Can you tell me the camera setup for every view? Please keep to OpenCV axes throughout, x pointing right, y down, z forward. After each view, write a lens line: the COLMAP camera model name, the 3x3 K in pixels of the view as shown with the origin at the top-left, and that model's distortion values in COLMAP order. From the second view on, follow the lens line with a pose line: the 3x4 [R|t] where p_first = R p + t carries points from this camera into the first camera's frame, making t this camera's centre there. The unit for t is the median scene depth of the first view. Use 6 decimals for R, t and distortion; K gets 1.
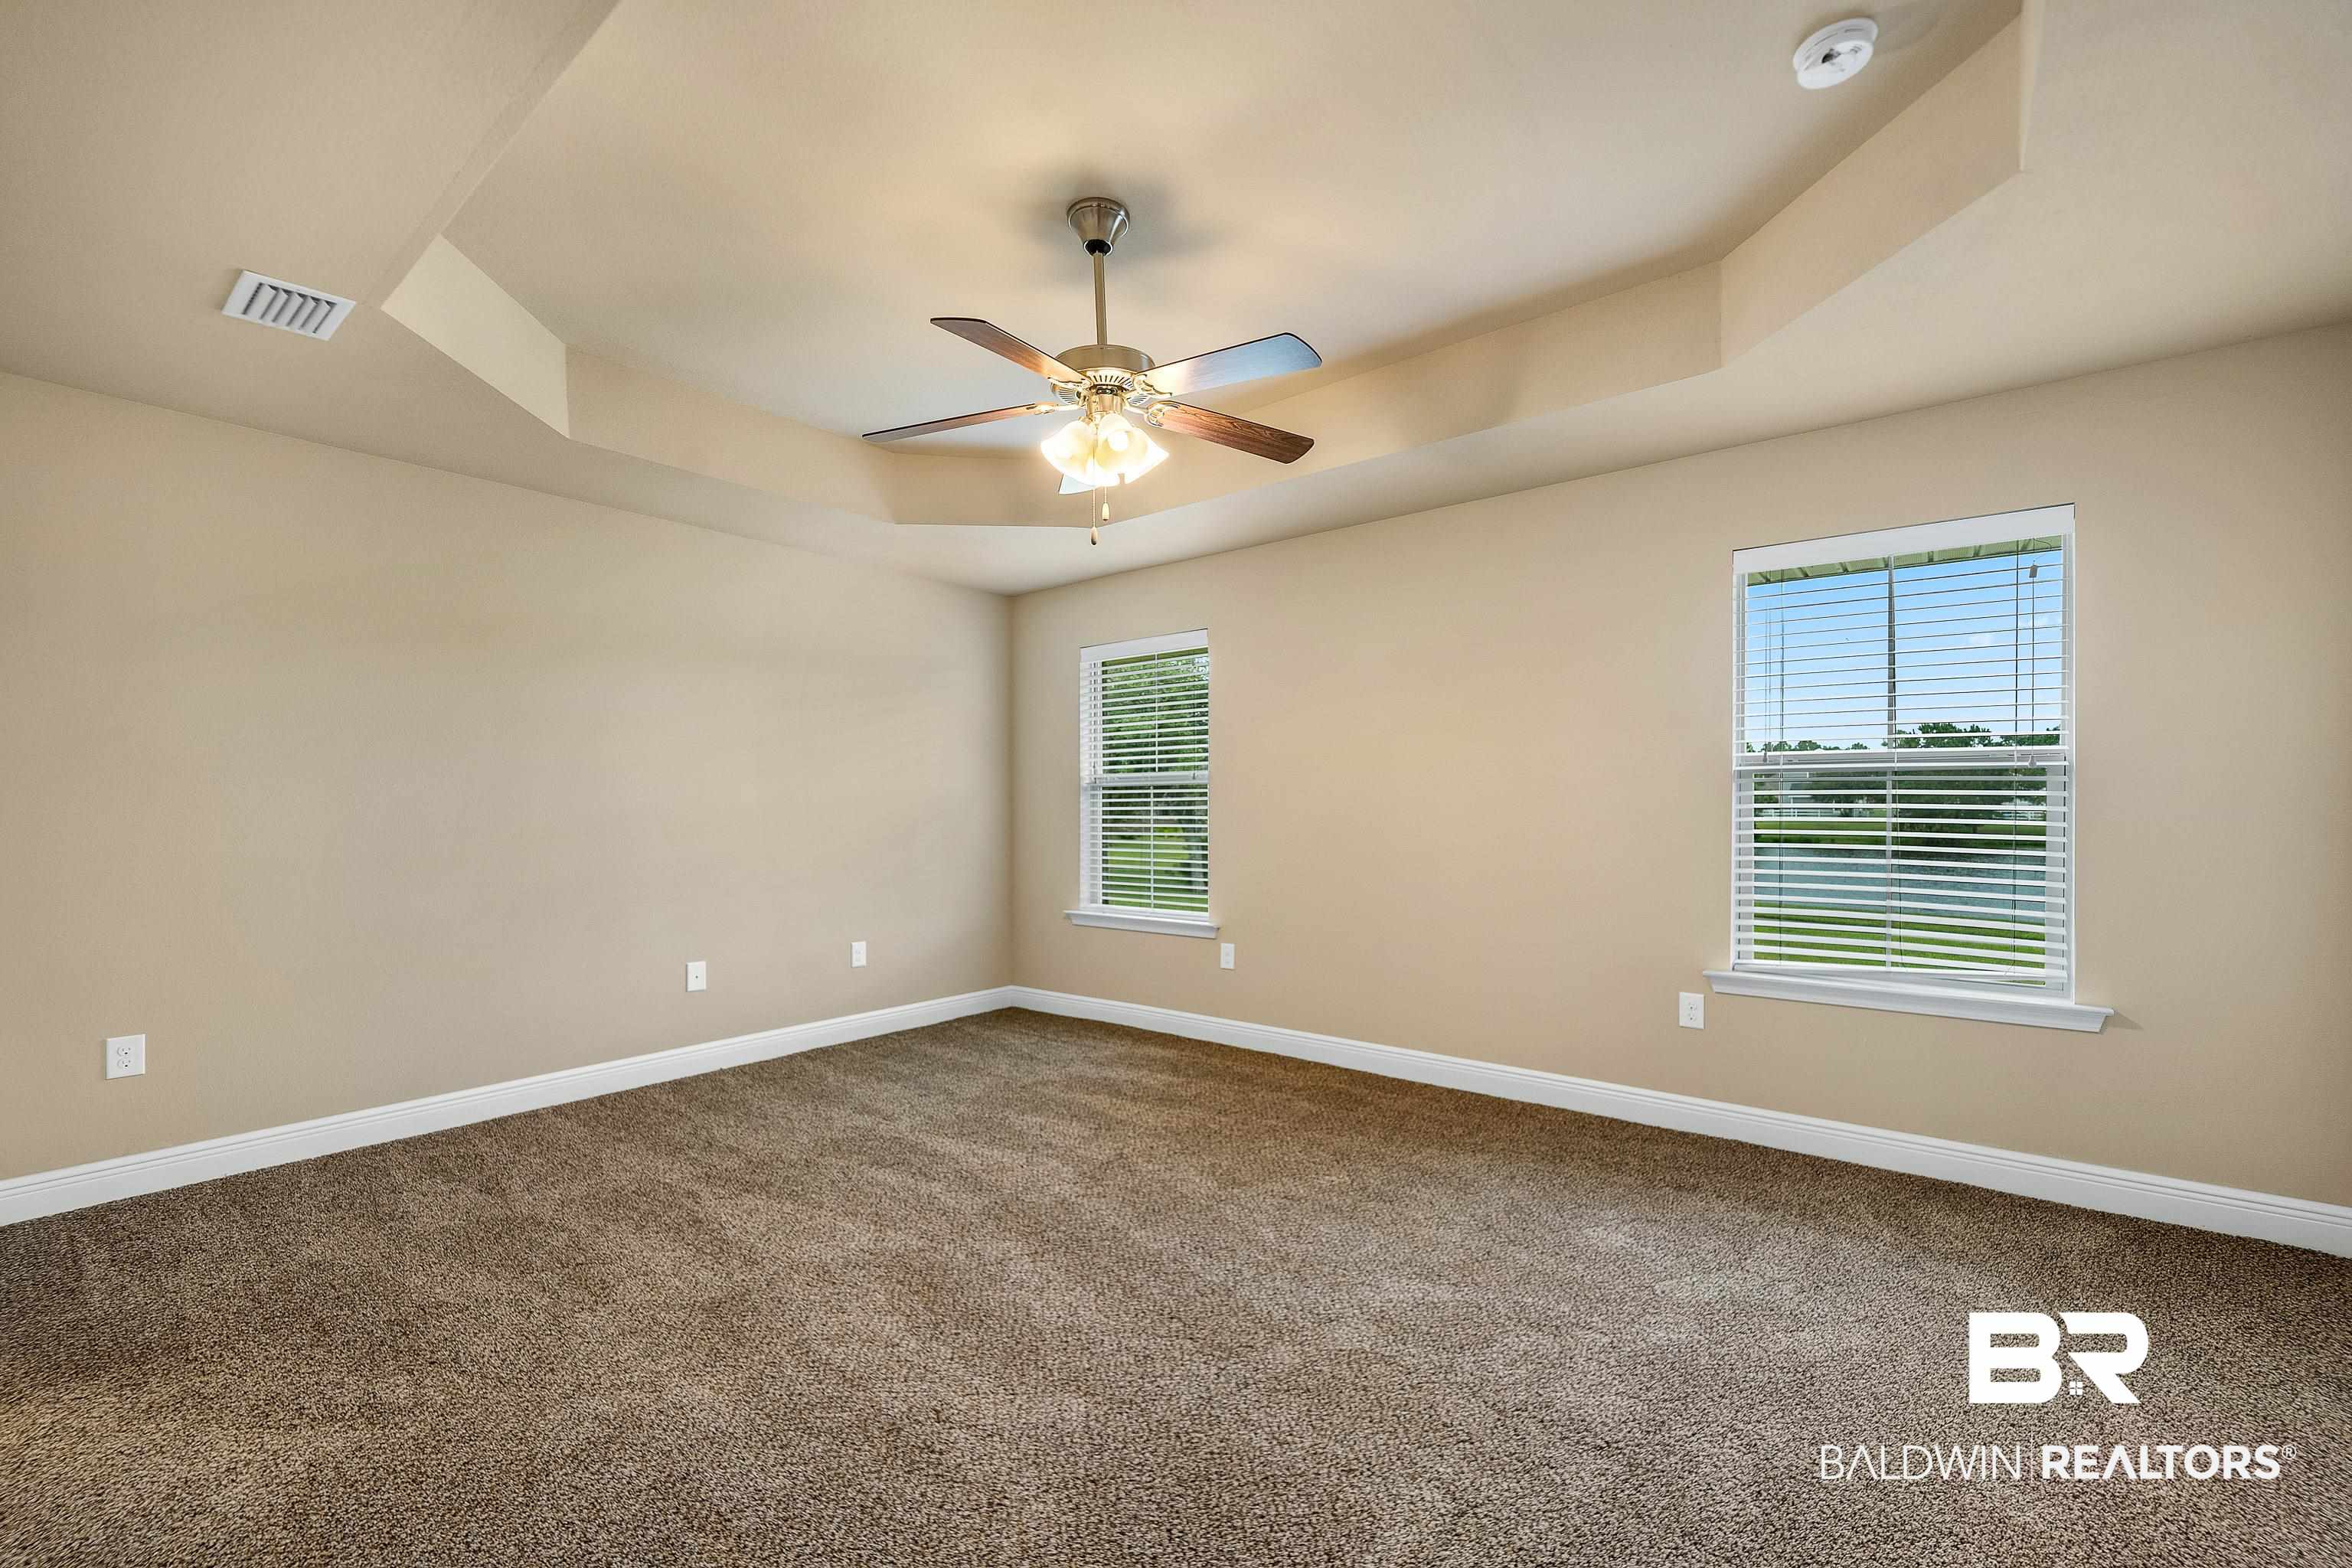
lens RADIAL K [[943.0, 0, 1182.2], [0, 943.0, 799.8], [0, 0, 1]] dist [-0.002794, 0.000728]
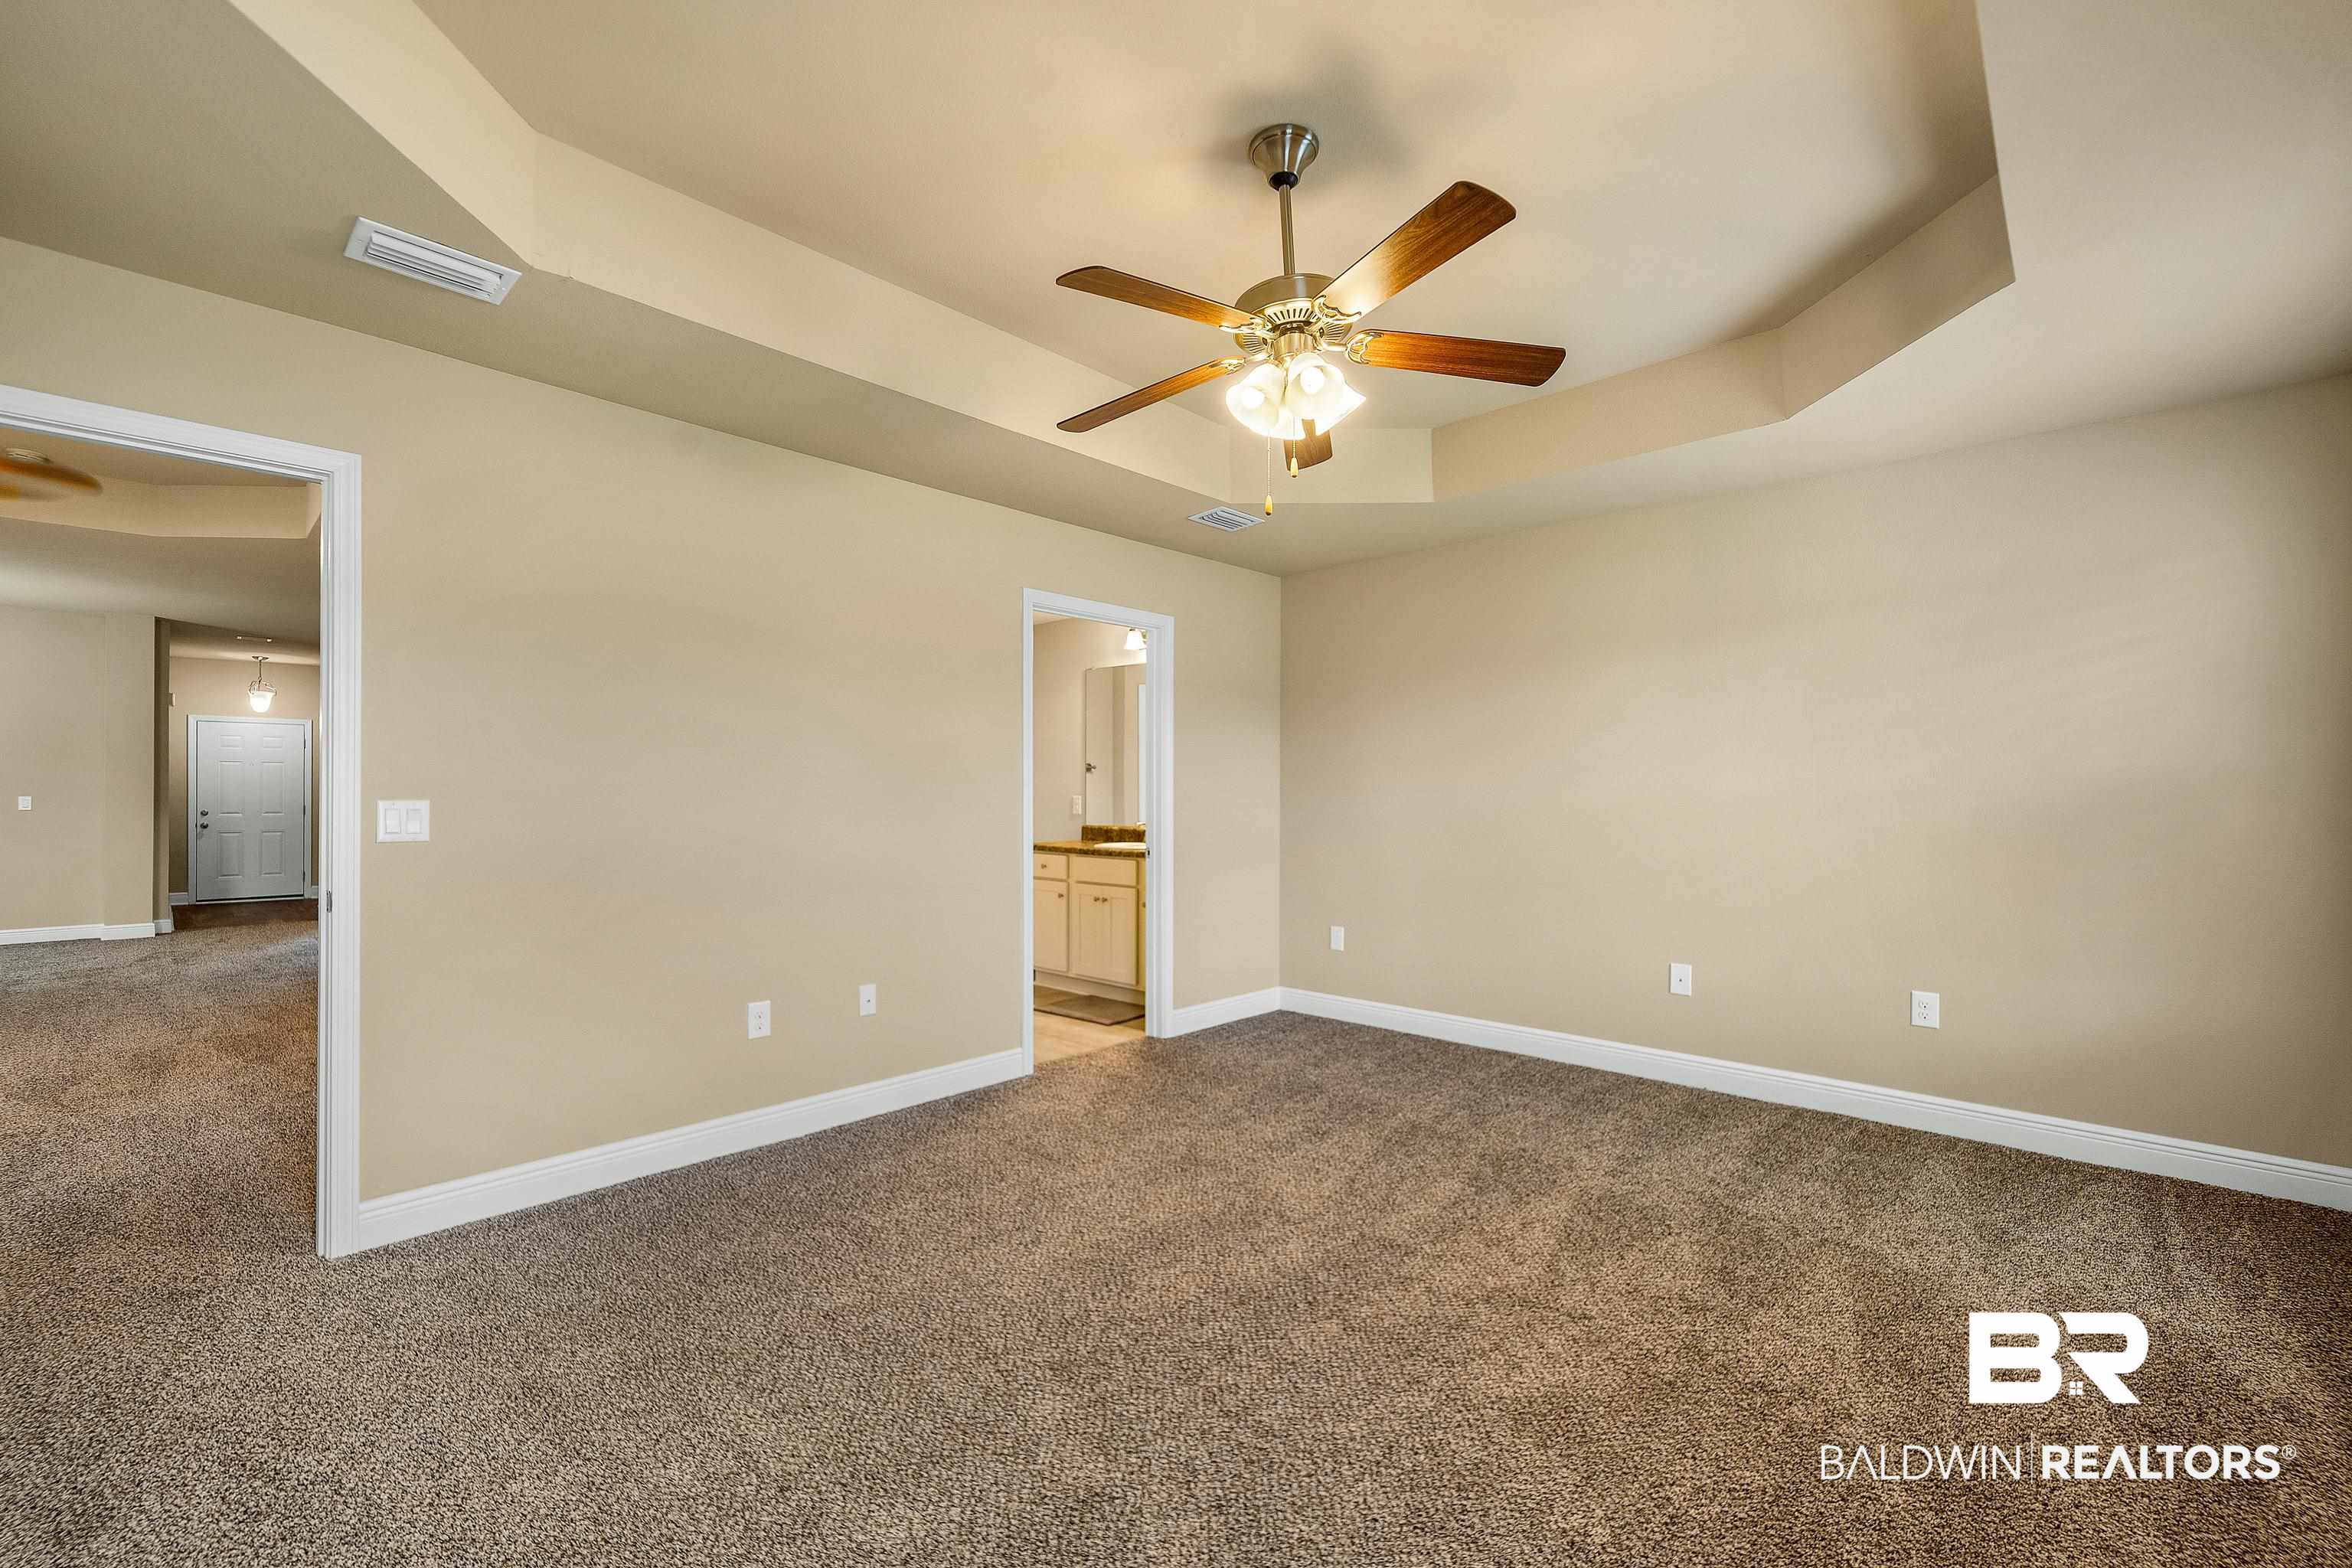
lens RADIAL K [[943.0, 0, 1133.8], [0, 943.0, 781.1], [0, 0, 1]] dist [-0.002794, 0.000728]
pose [[-0.085166, -0.011707, -0.996298, 0.601512], [0.004689, 0.999915, -0.012150, -0.002346], [0.996356, -0.005706, -0.085104, 0.689268]]
